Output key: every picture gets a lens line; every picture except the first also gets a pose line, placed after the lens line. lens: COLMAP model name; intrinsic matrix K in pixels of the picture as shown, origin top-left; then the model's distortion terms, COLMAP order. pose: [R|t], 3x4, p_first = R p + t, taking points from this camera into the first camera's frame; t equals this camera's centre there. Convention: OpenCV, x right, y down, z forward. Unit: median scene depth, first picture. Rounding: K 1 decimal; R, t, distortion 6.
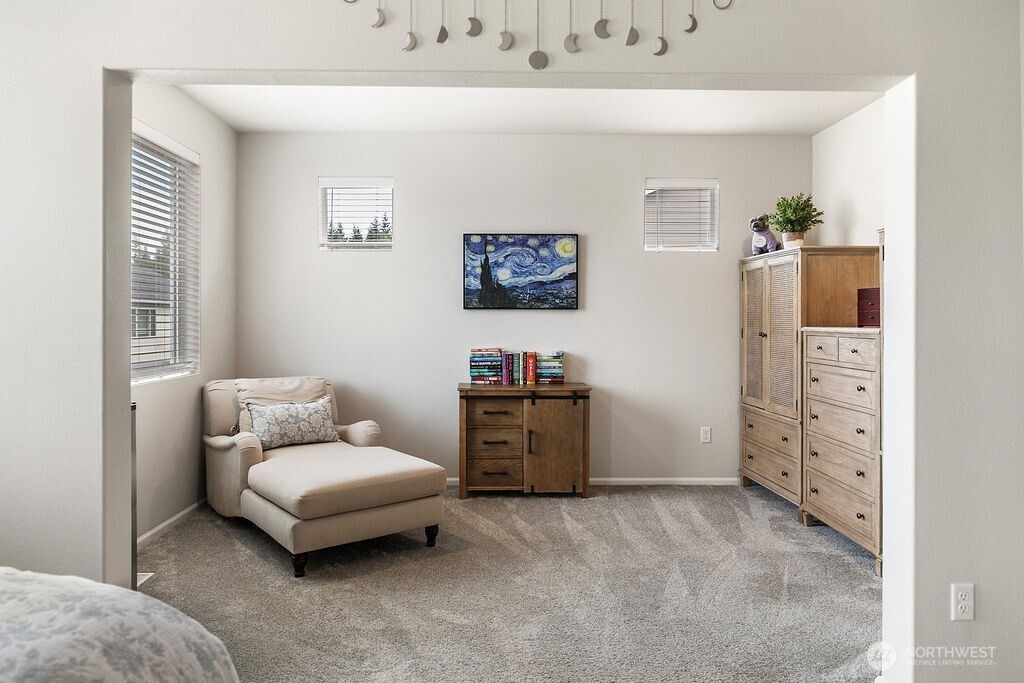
lens RADIAL K [[692.7, 0, 508.8], [0, 692.7, 319.6], [0, 0, 1]] dist [-0.001345, 0.000744]
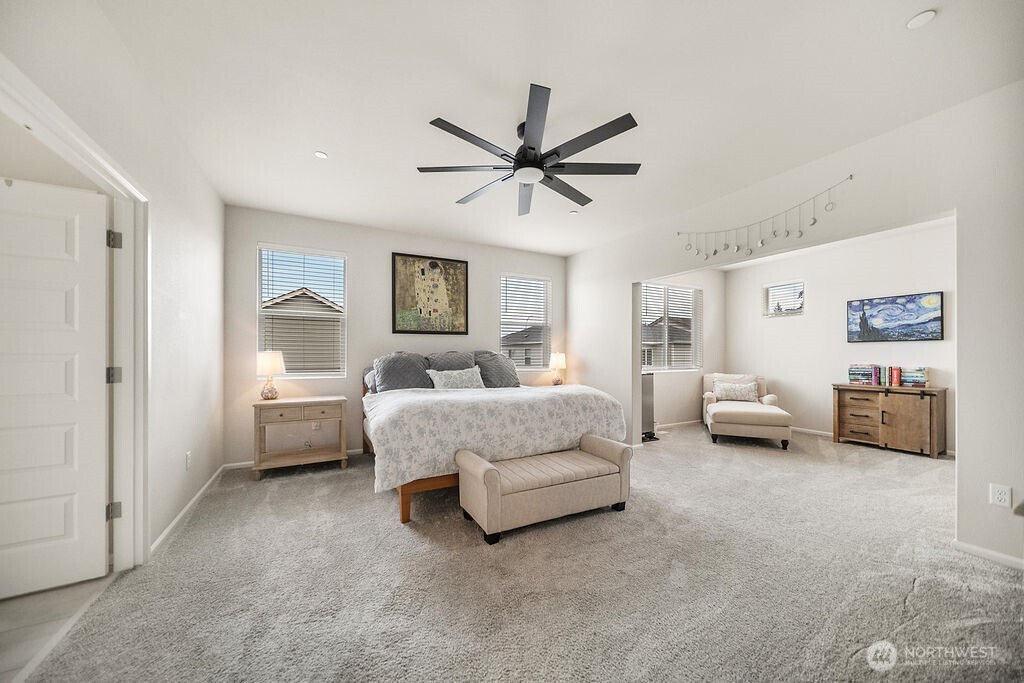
lens RADIAL K [[364.2, 0, 510.7], [0, 364.2, 349.9], [0, 0, 1]] dist [0.000180, 0.000008]
pose [[0.453742, -0.016897, -0.890973, 0.397576], [0.000875, 0.999828, -0.018515, 0.021914], [0.891133, 0.007621, 0.453679, -0.232014]]
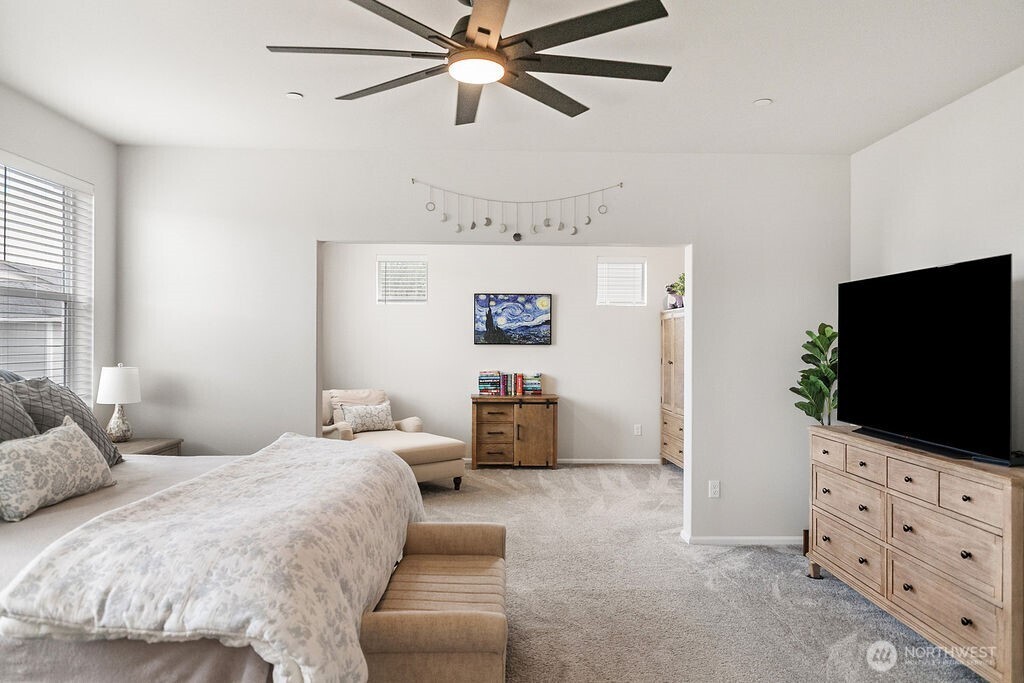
lens RADIAL K [[692.7, 0, 508.8], [0, 692.7, 319.6], [0, 0, 1]] dist [-0.001345, 0.000744]
pose [[0.999990, 0.002971, 0.003342, 0.003708], [-0.002856, 0.999418, -0.033984, -0.018427], [-0.003441, 0.033974, 0.999417, -0.500595]]
